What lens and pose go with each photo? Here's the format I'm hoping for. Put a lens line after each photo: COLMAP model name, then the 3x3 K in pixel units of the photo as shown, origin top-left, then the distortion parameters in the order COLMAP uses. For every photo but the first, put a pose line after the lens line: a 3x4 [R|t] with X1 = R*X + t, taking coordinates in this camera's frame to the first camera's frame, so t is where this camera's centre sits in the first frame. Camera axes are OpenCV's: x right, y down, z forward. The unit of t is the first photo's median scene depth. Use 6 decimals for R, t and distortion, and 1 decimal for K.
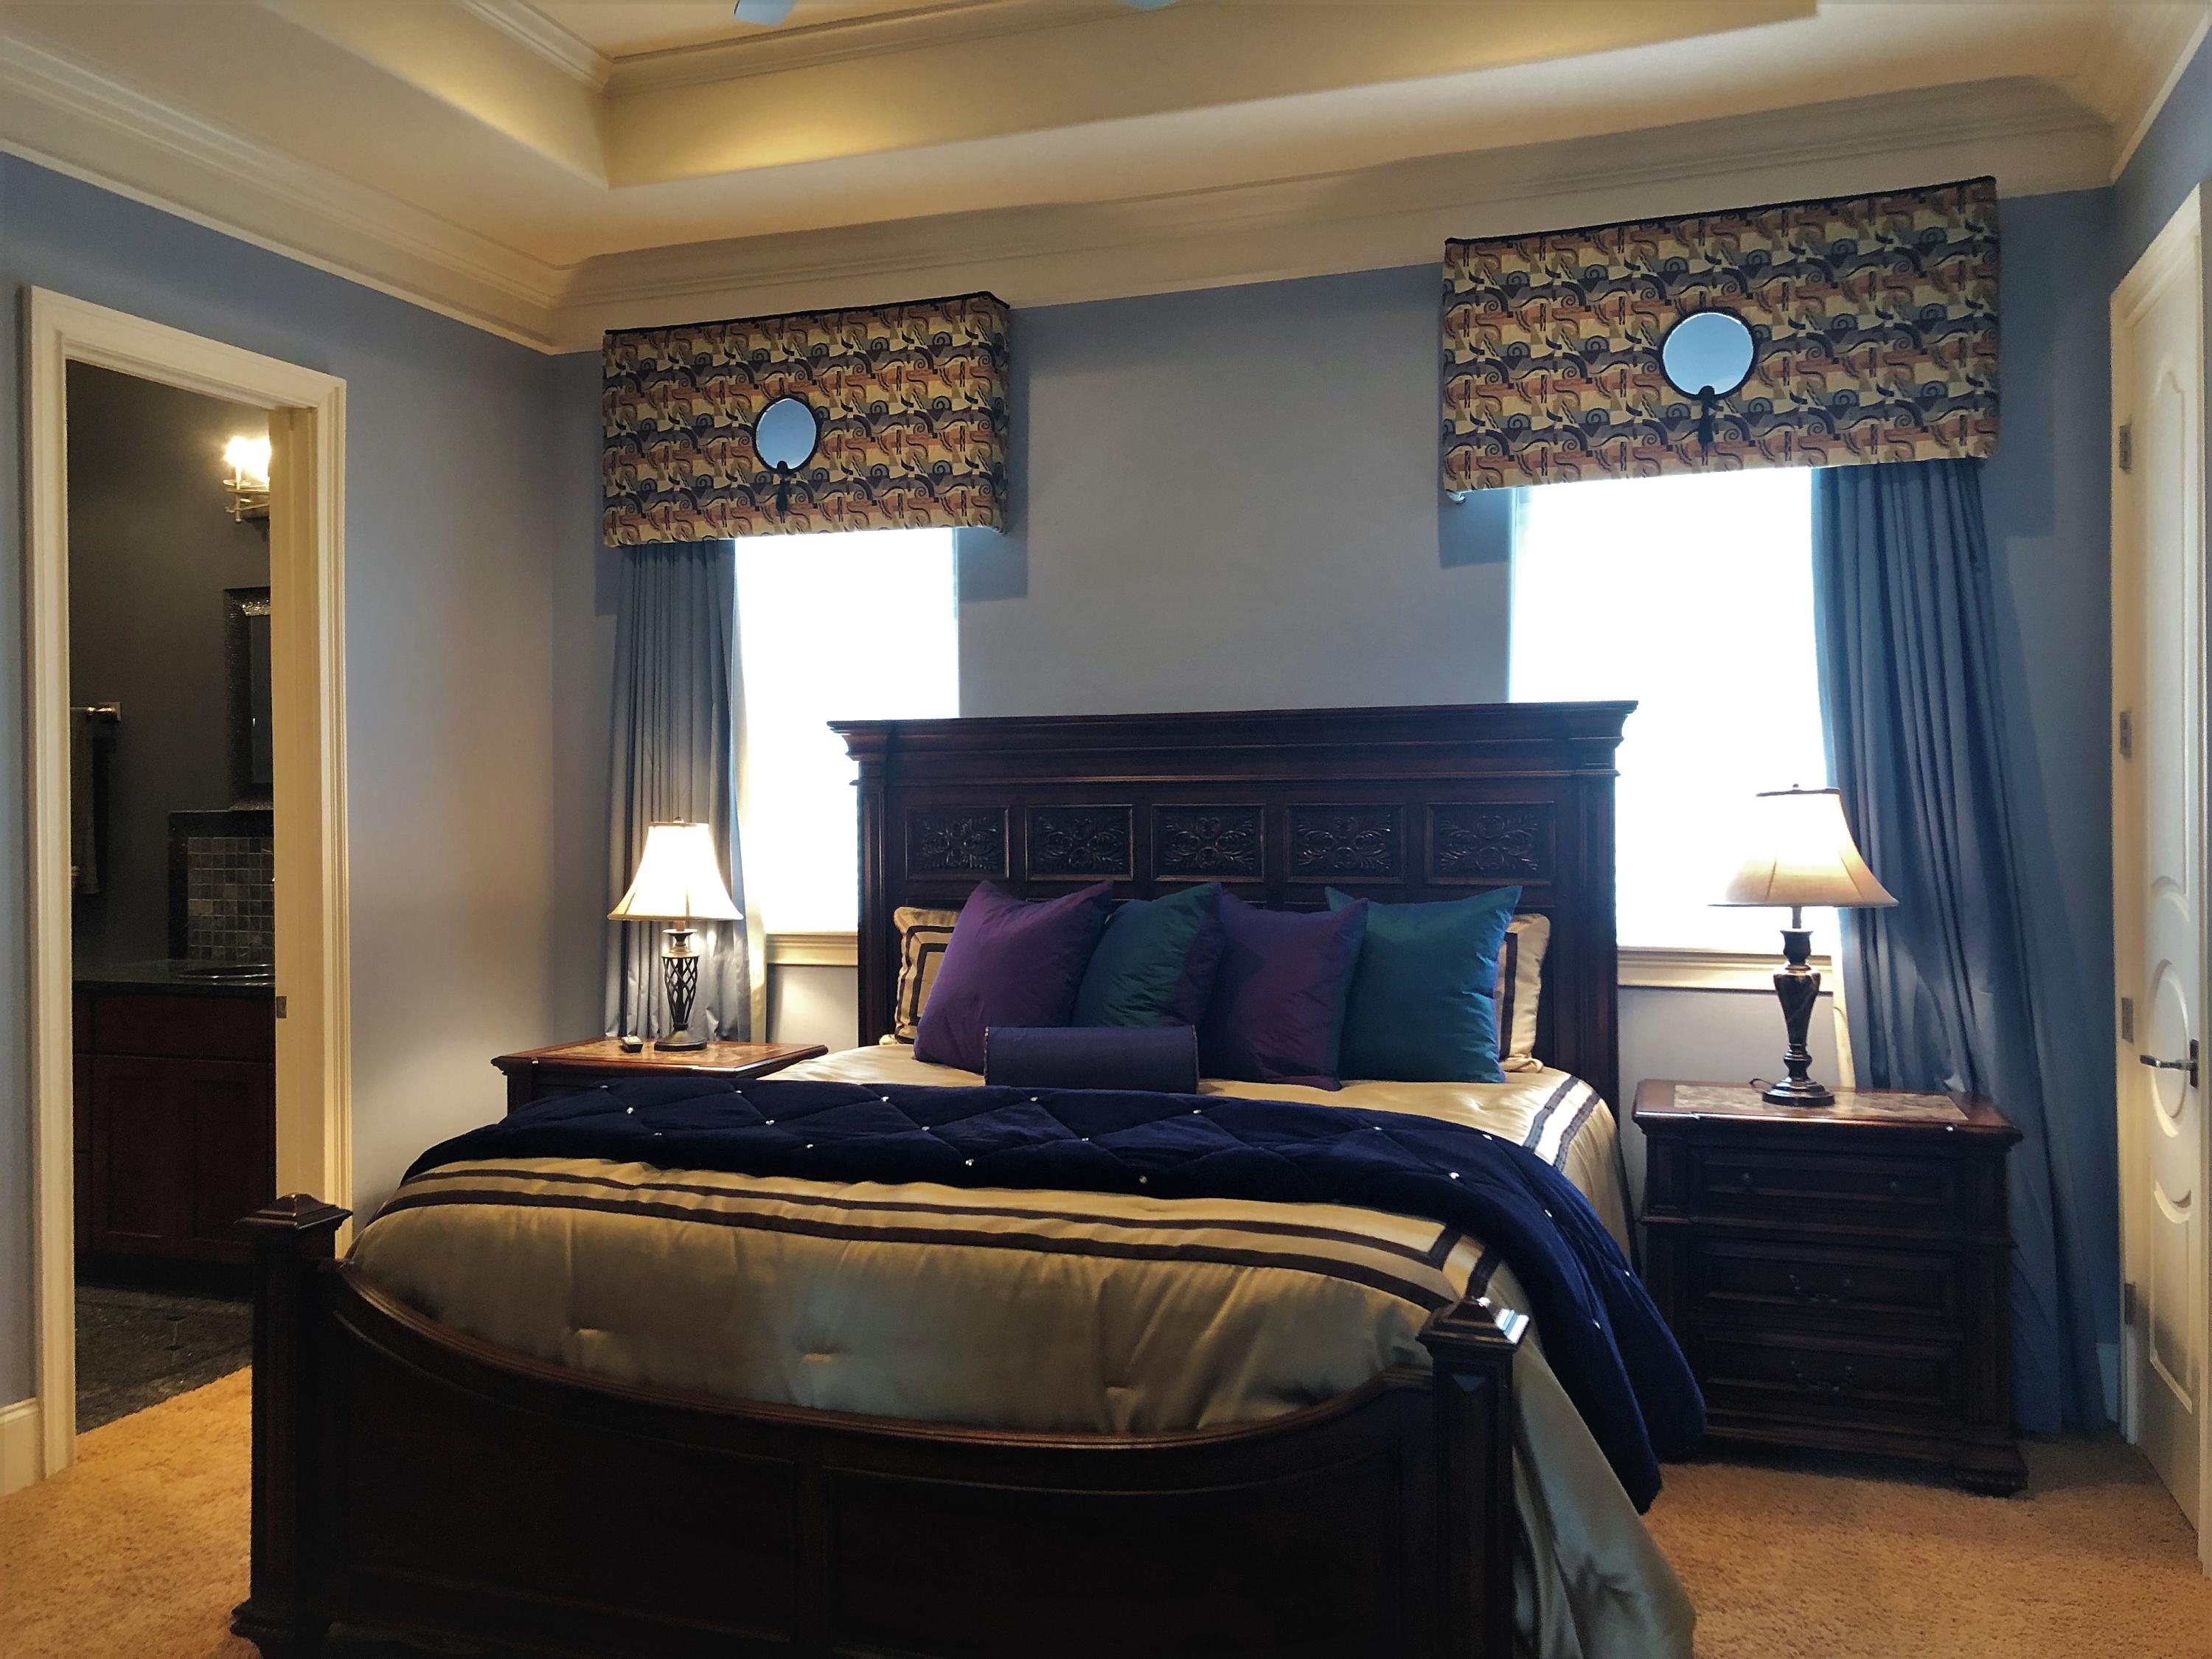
lens RADIAL K [[1819.4, 0, 1103.3], [0, 1819.4, 830.2], [0, 0, 1]] dist [0.077428, -0.083722]
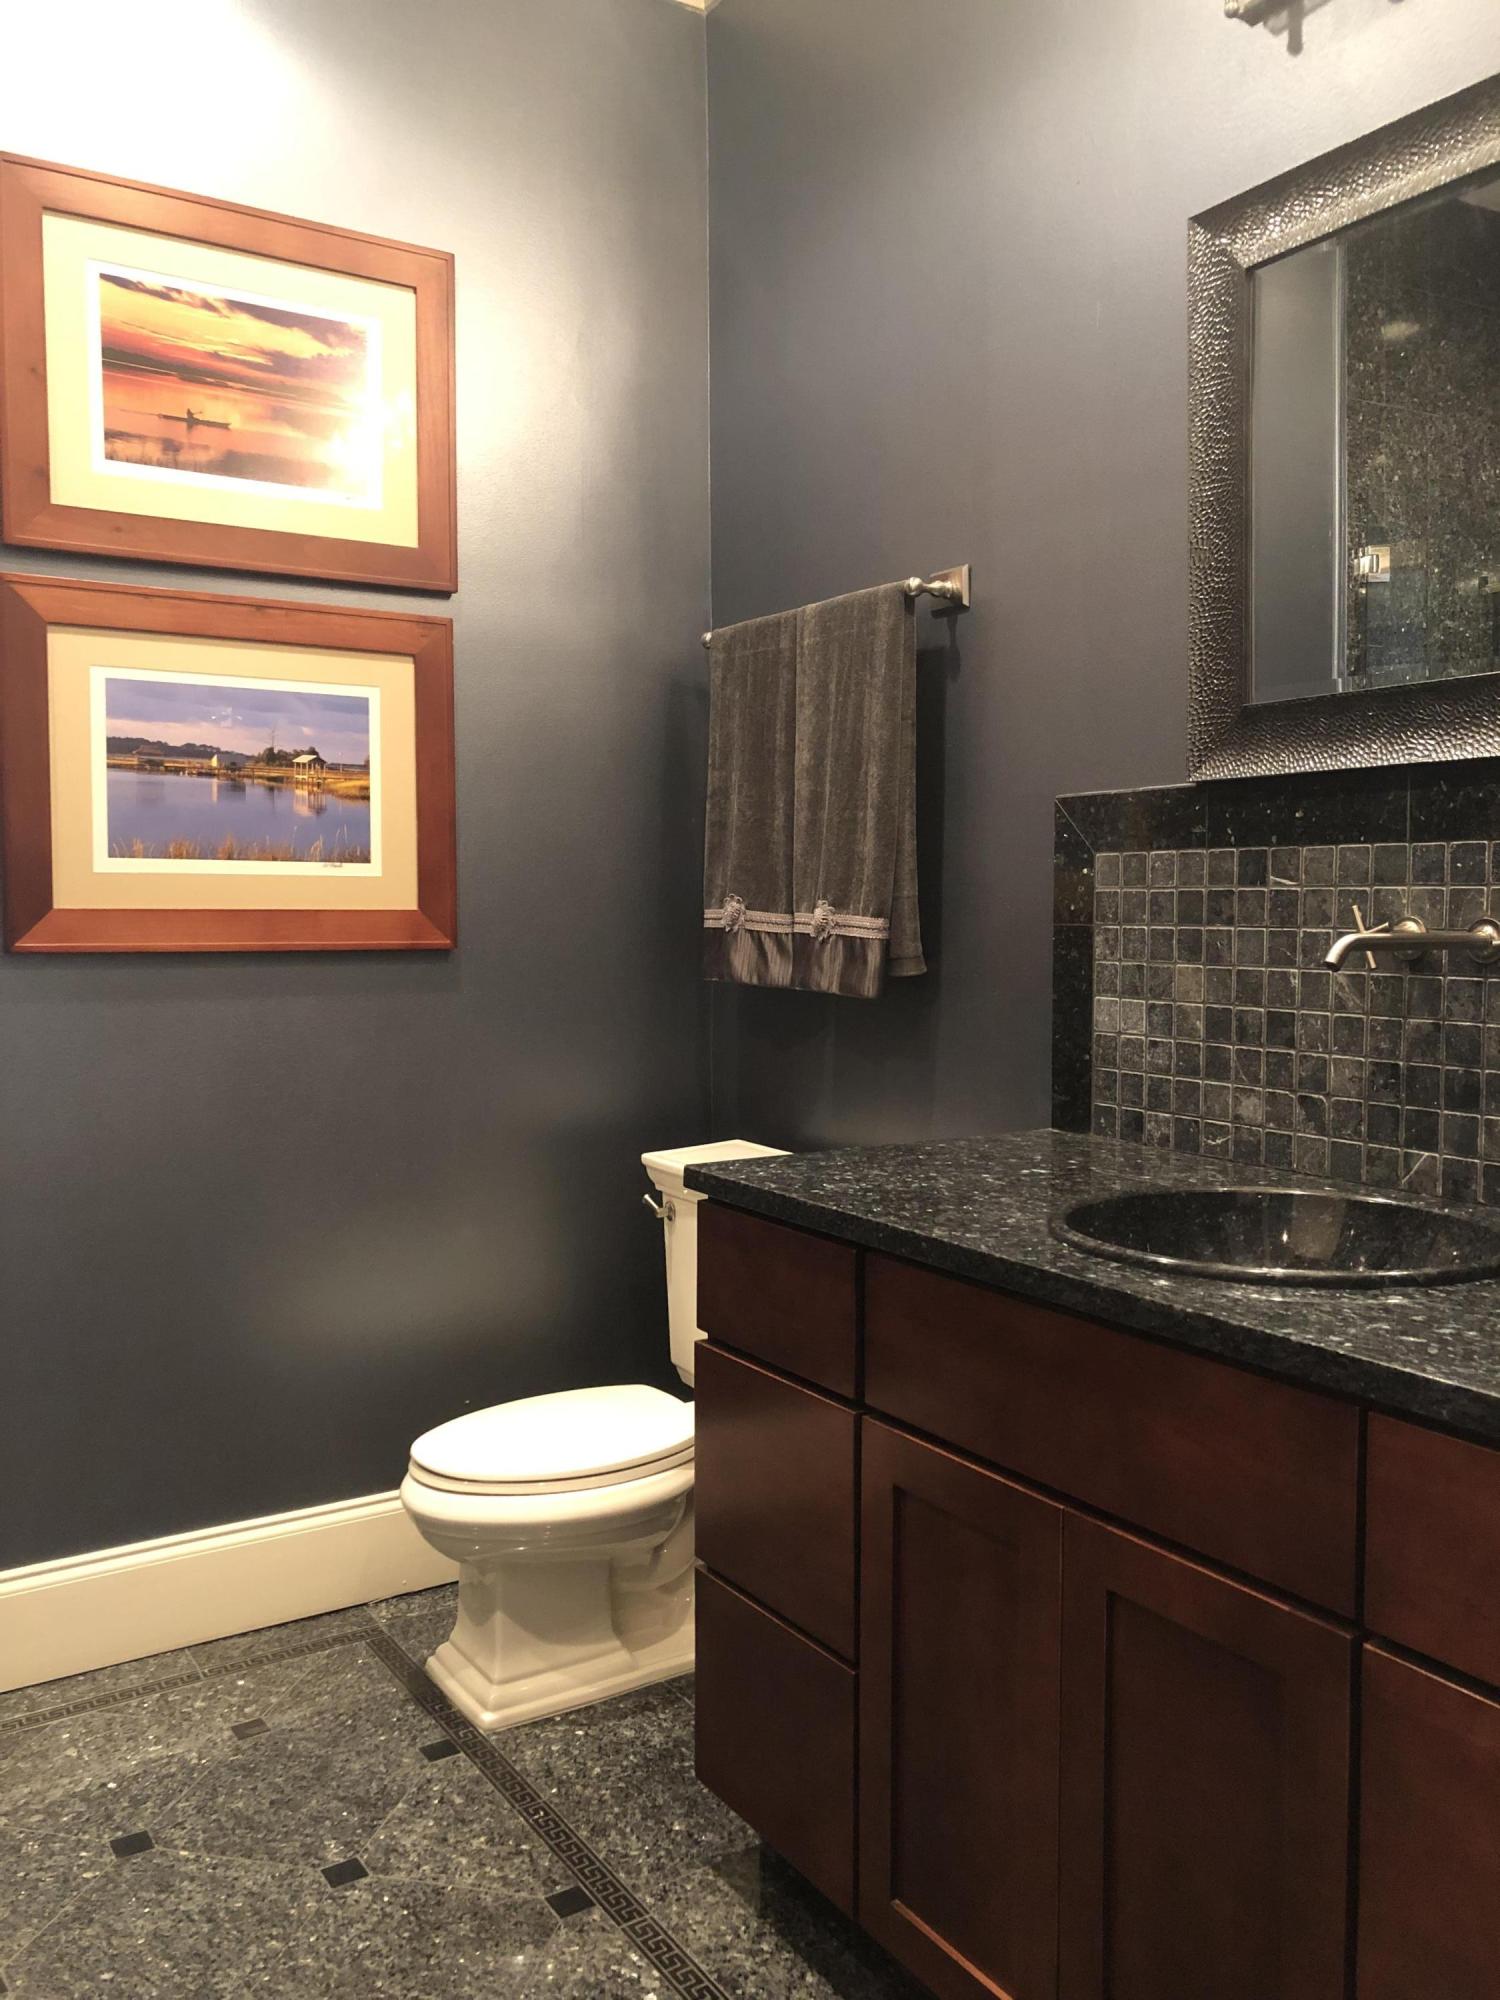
lens RADIAL K [[1645.0, 0, 747.1], [0, 1645.0, 1002.7], [0, 0, 1]] dist [0.077428, -0.083722]
pose [[0.790468, 0.038842, -0.611270, -0.325121], [-0.007569, 0.998531, 0.053661, 0.018650], [0.612456, -0.037791, 0.789601, 0.647251]]
